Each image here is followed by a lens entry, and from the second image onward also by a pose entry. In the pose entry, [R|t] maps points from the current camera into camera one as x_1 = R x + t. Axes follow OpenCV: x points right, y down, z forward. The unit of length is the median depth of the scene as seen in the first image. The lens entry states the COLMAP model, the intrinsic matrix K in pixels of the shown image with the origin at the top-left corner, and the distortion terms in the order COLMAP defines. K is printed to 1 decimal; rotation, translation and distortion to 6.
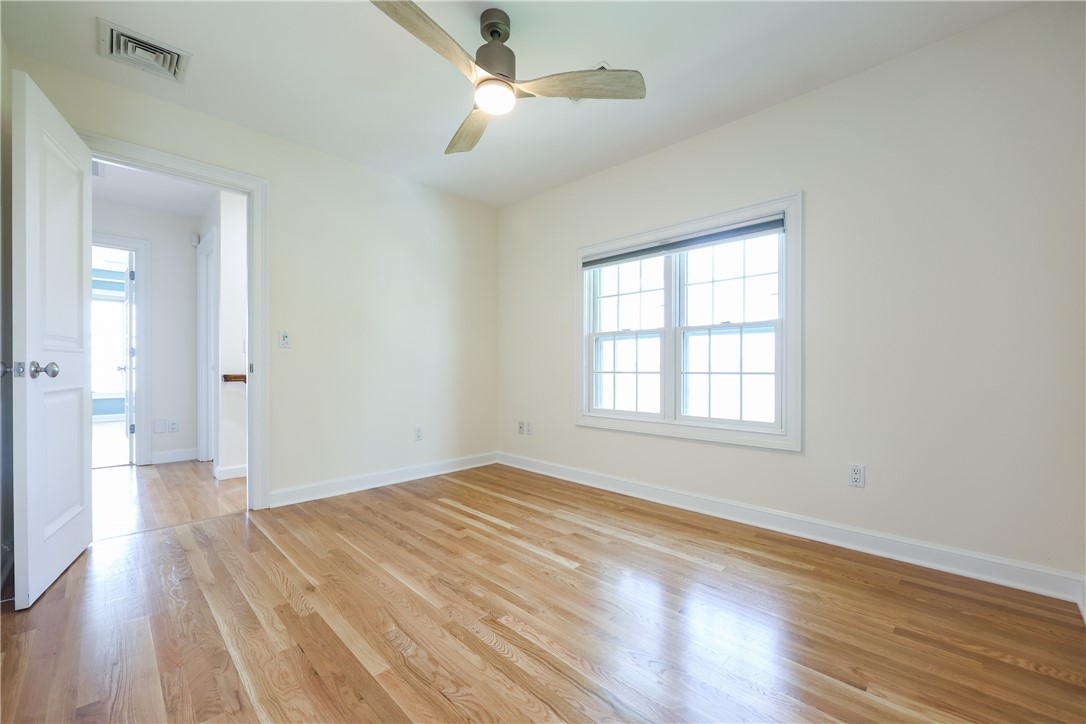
lens RADIAL K [[467.4, 0, 546.2], [0, 467.4, 368.1], [0, 0, 1]] dist [-0.002601, -0.000307]
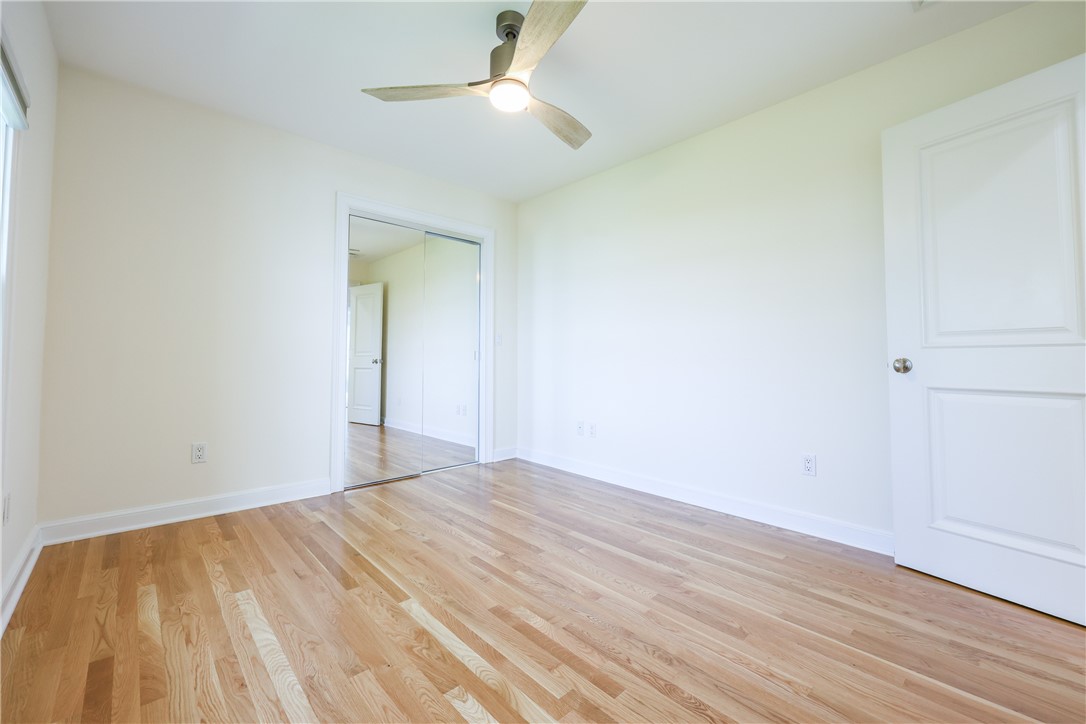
lens RADIAL K [[467.4, 0, 546.2], [0, 467.4, 368.1], [0, 0, 1]] dist [-0.002601, -0.000307]
pose [[-0.999161, -0.005201, 0.040620, -0.243252], [-0.004022, 0.999570, 0.029049, -0.015085], [-0.040754, 0.028861, -0.998752, 2.043835]]
